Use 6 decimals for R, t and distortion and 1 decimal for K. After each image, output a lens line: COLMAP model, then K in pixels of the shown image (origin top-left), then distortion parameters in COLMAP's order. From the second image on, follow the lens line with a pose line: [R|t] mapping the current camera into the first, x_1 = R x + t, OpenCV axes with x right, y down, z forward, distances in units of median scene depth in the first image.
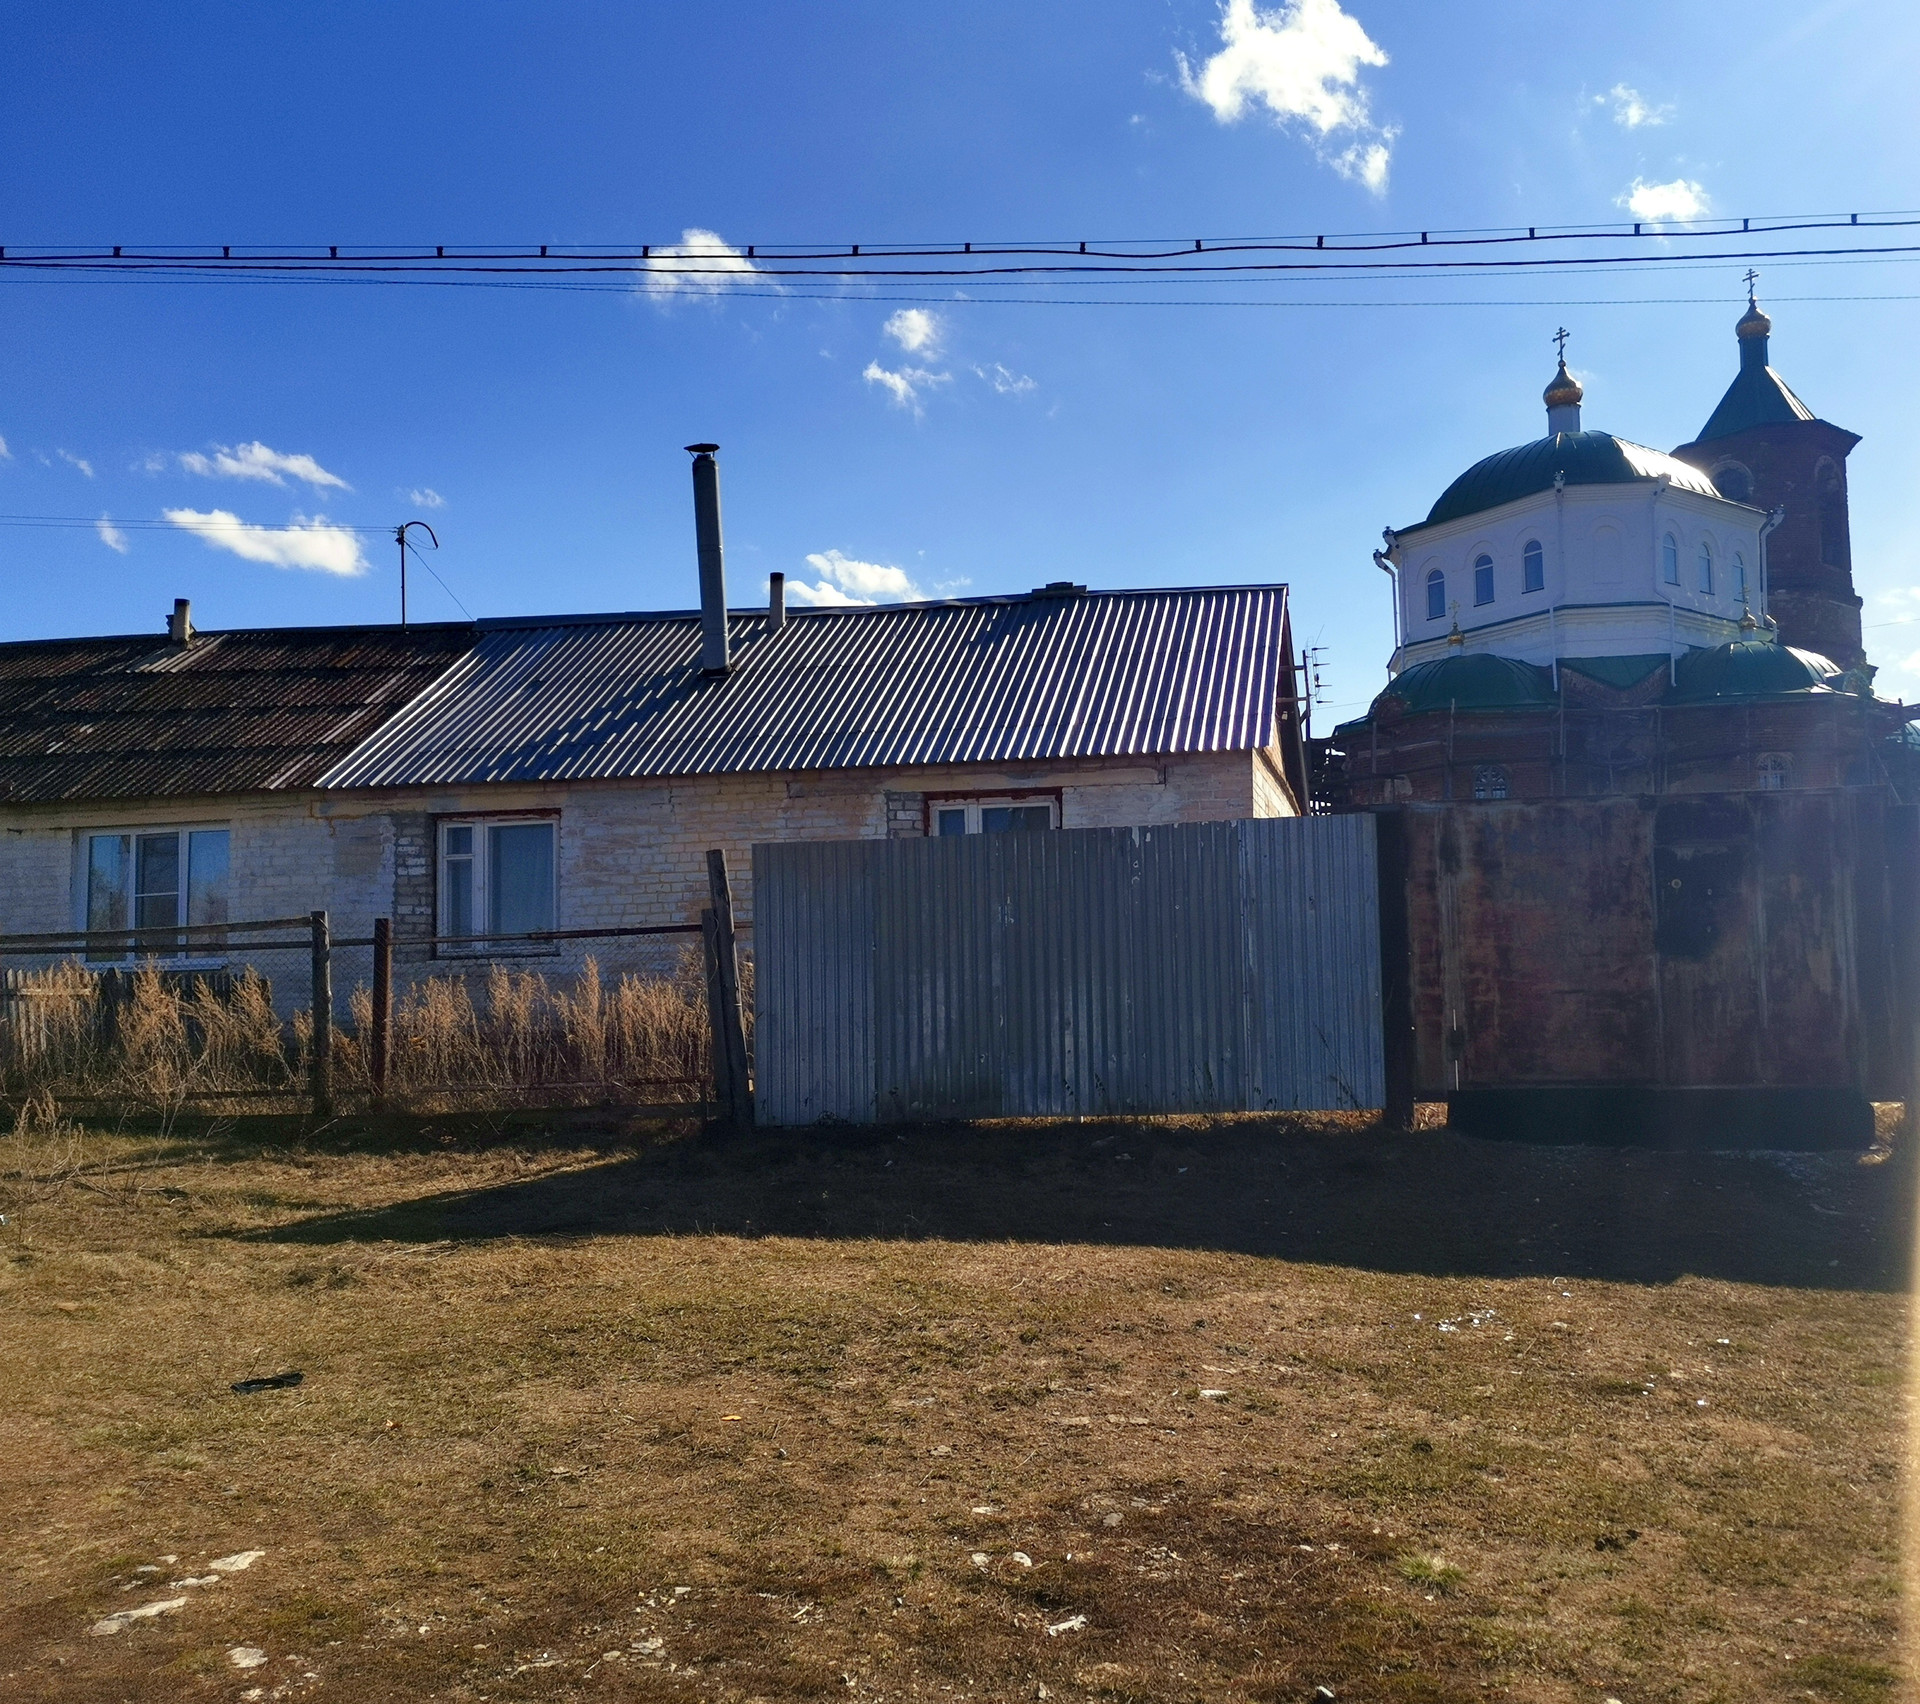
lens RADIAL K [[1769.8, 0, 1138.0], [0, 1769.8, 852.6], [0, 0, 1]] dist [0.102126, -0.101793]
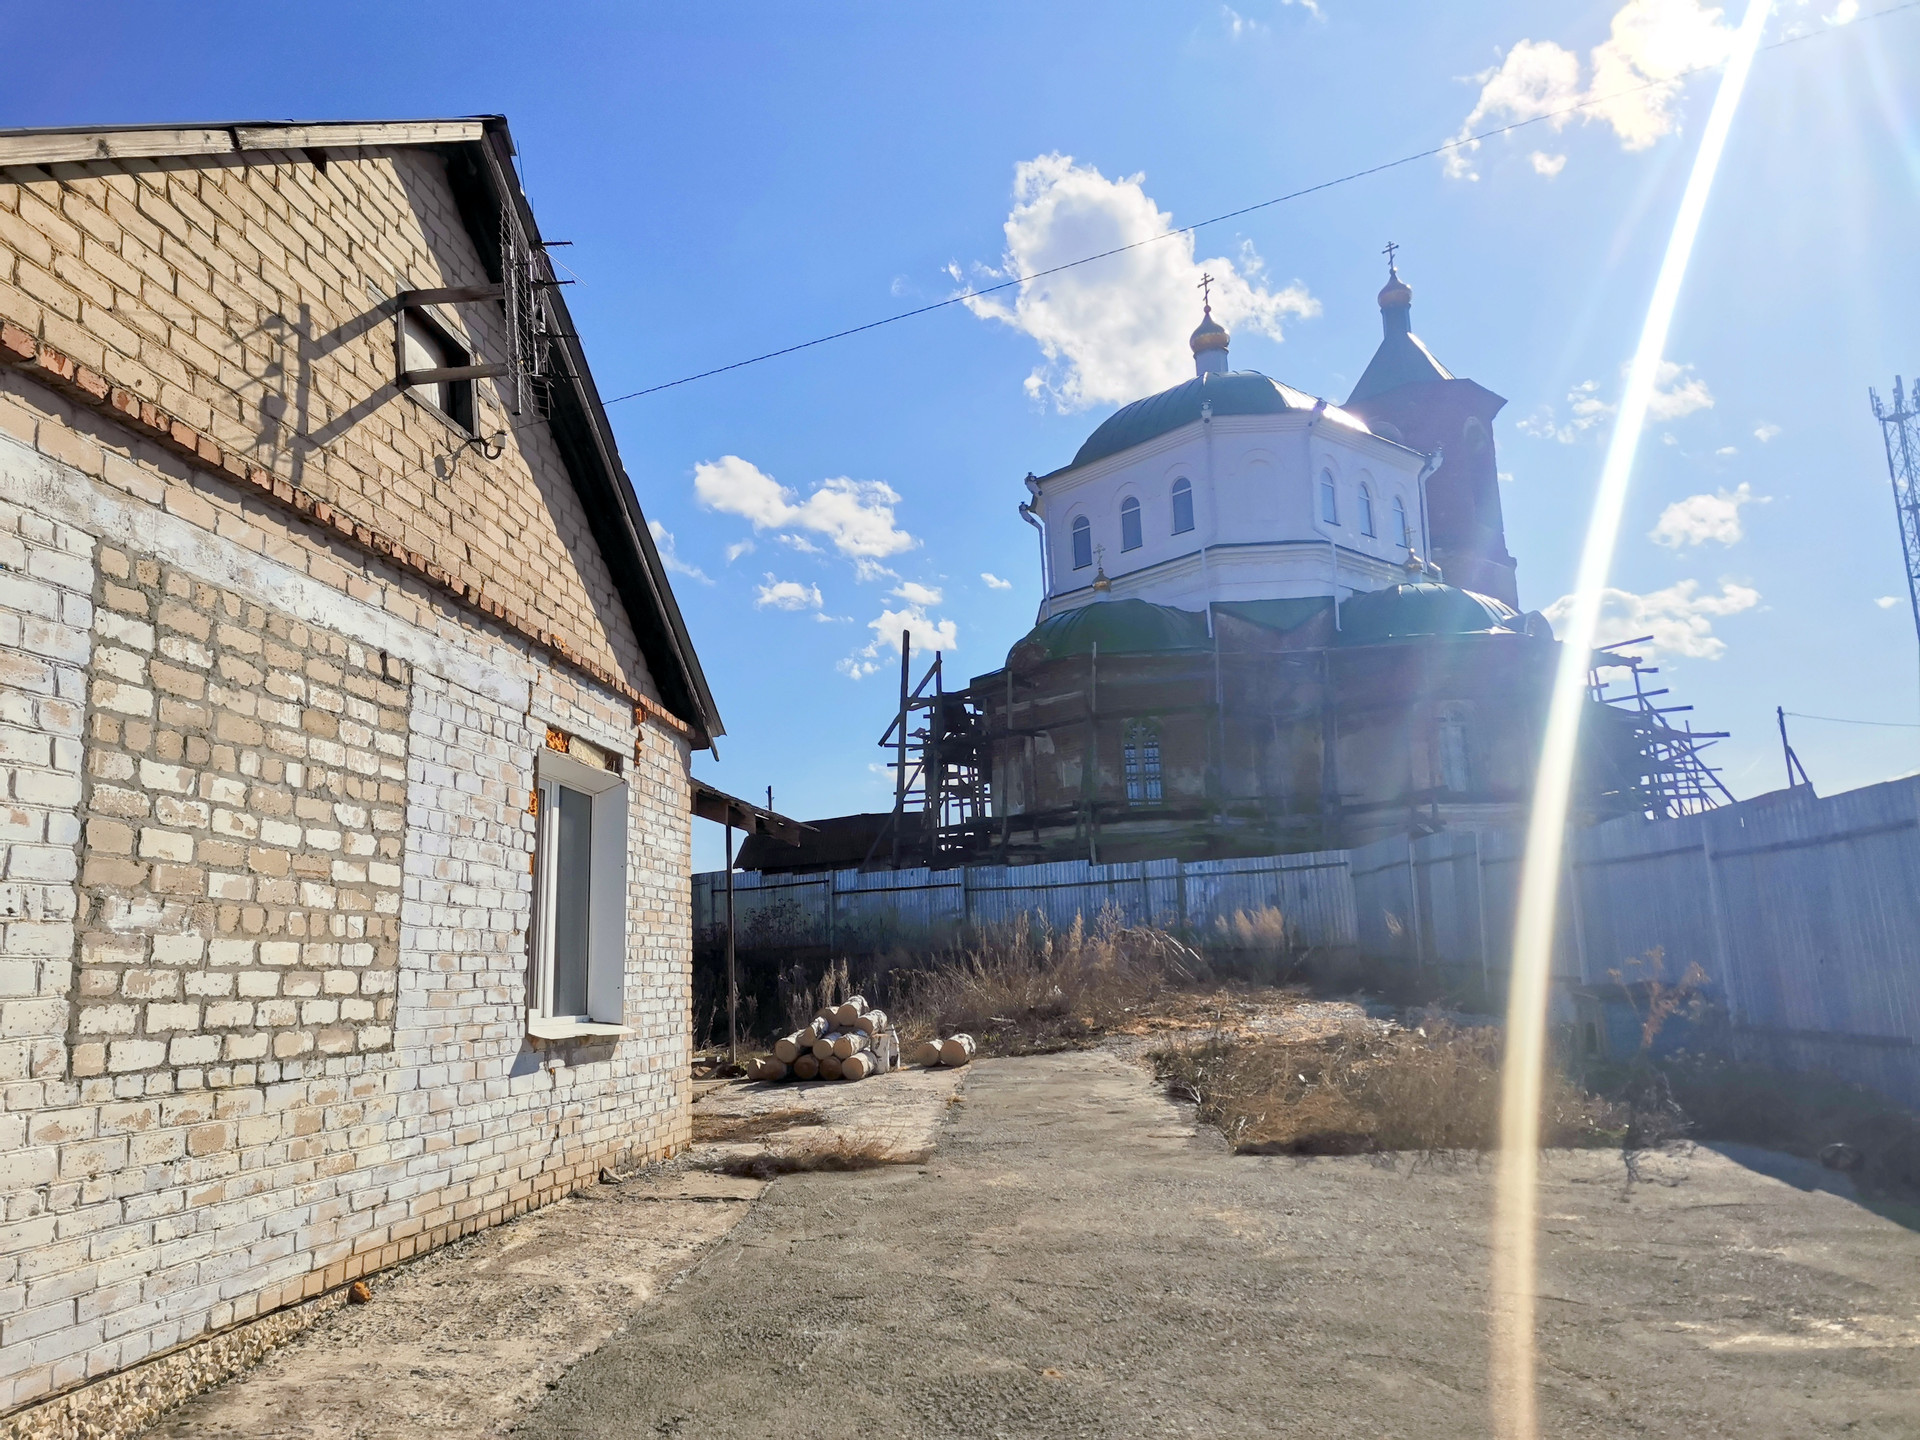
lens RADIAL K [[1425.3, 0, 961.3], [0, 1425.3, 717.7], [0, 0, 1]] dist [0.105956, -0.133546]
pose [[0.998716, -0.013212, 0.048912, 0.200928], [0.017129, 0.996603, -0.080556, 0.016208], [-0.047681, 0.081291, 0.995549, 0.798211]]
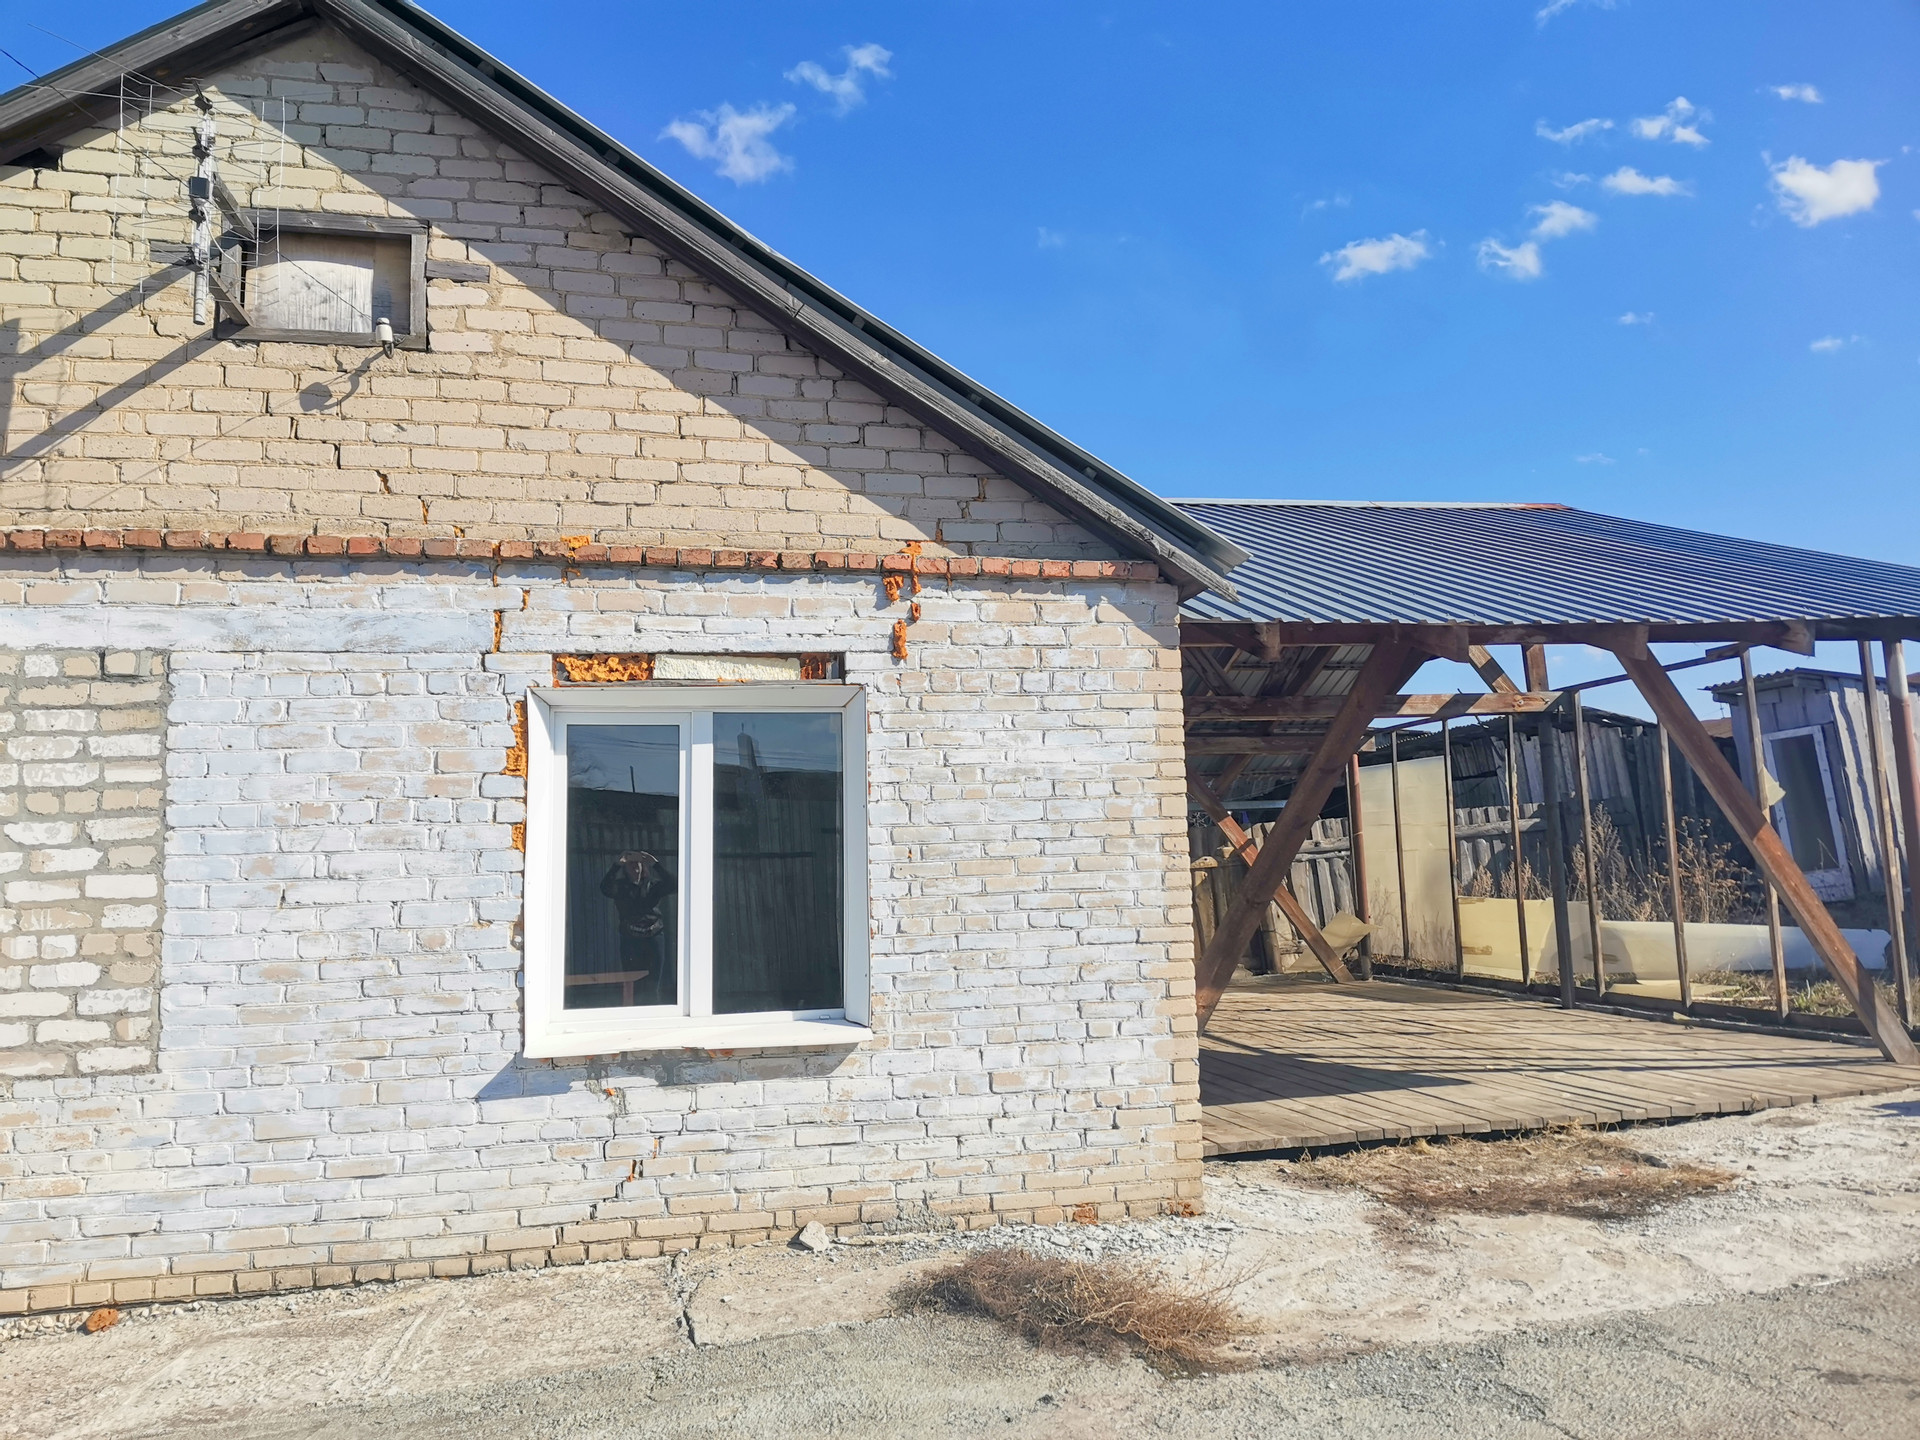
lens RADIAL K [[1410.5, 0, 972.7], [0, 1410.5, 718.0], [0, 0, 1]] dist [0.101585, -0.113411]
pose [[0.357718, -0.085813, -0.929879, 0.428363], [0.118675, 0.991873, -0.045881, 0.022748], [0.926258, -0.093941, 0.364994, 1.176933]]
